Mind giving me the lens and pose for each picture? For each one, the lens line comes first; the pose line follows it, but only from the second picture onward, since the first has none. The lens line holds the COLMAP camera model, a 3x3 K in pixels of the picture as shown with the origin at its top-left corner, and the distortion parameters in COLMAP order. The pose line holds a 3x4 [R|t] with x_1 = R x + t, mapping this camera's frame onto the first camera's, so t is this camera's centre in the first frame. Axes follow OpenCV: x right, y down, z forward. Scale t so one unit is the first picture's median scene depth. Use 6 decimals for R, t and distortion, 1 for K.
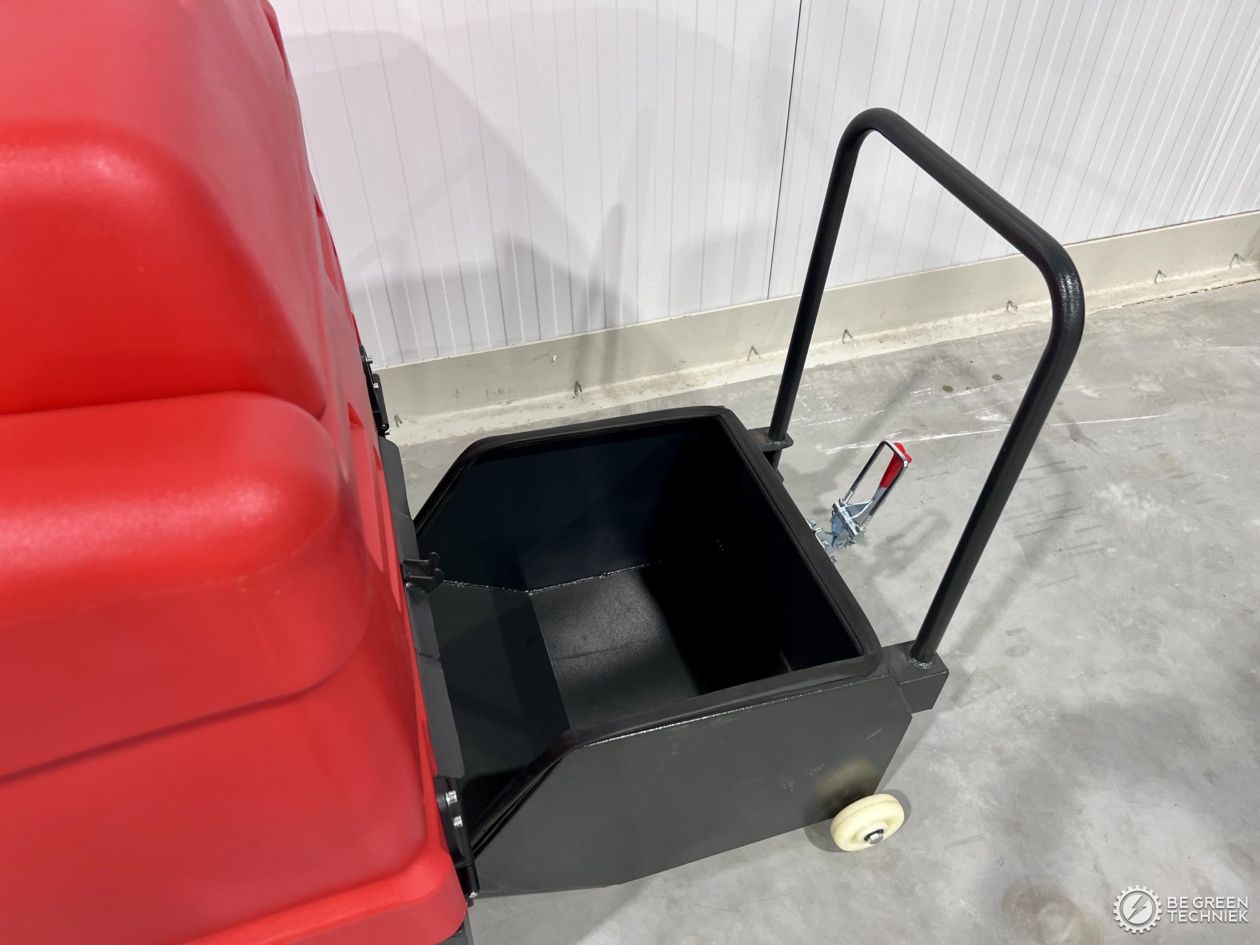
lens RADIAL K [[962.0, 0, 632.9], [0, 962.0, 473.1], [0, 0, 1]] dist [0.027981, -0.043031]
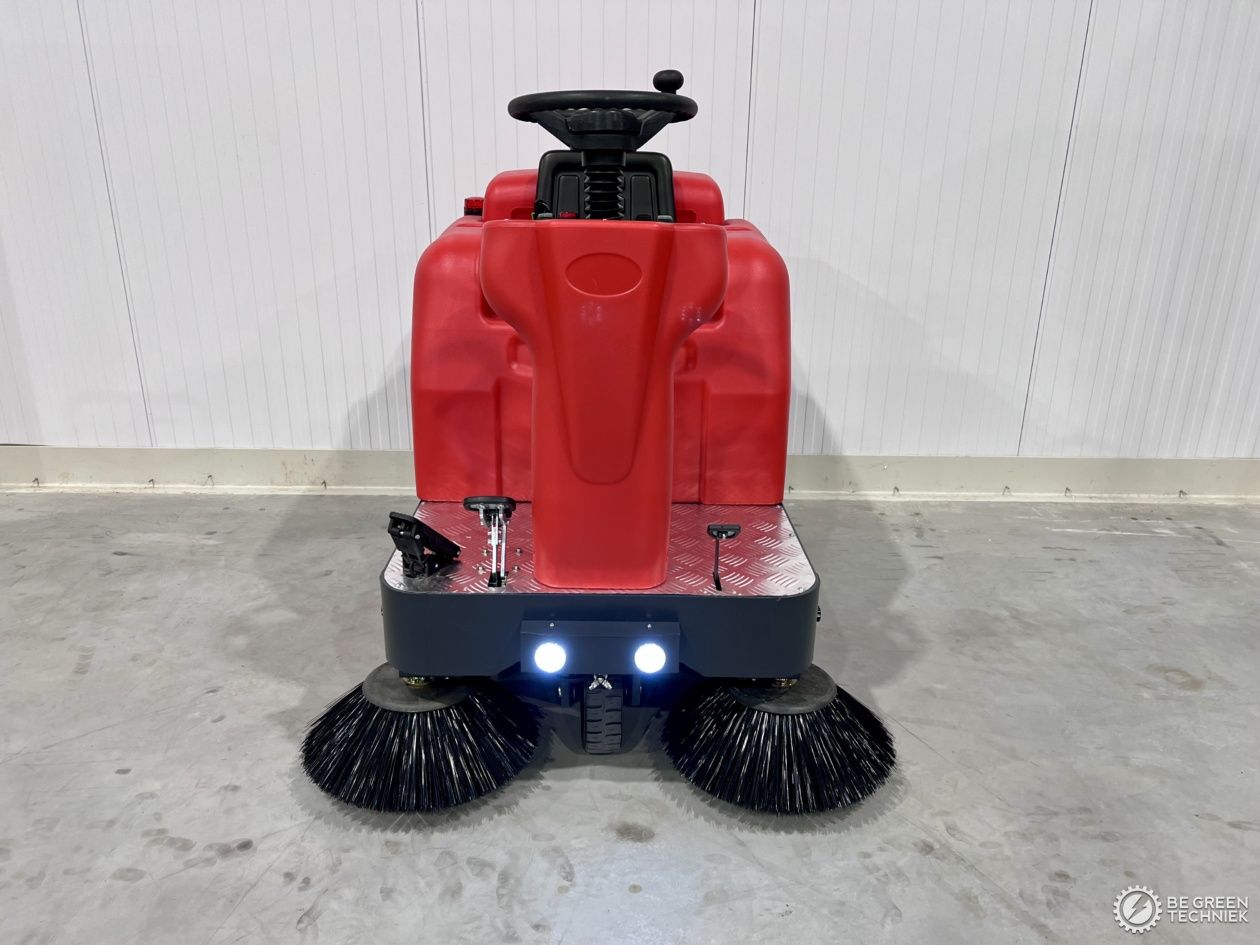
lens RADIAL K [[962.0, 0, 628.1], [0, 962.0, 472.4], [0, 0, 1]] dist [0.027981, -0.043031]
pose [[0.964121, 0.105455, -0.243619, -0.102637], [-0.197641, 0.897817, -0.393526, 0.646741], [0.177226, 0.427556, 0.886446, -0.609957]]
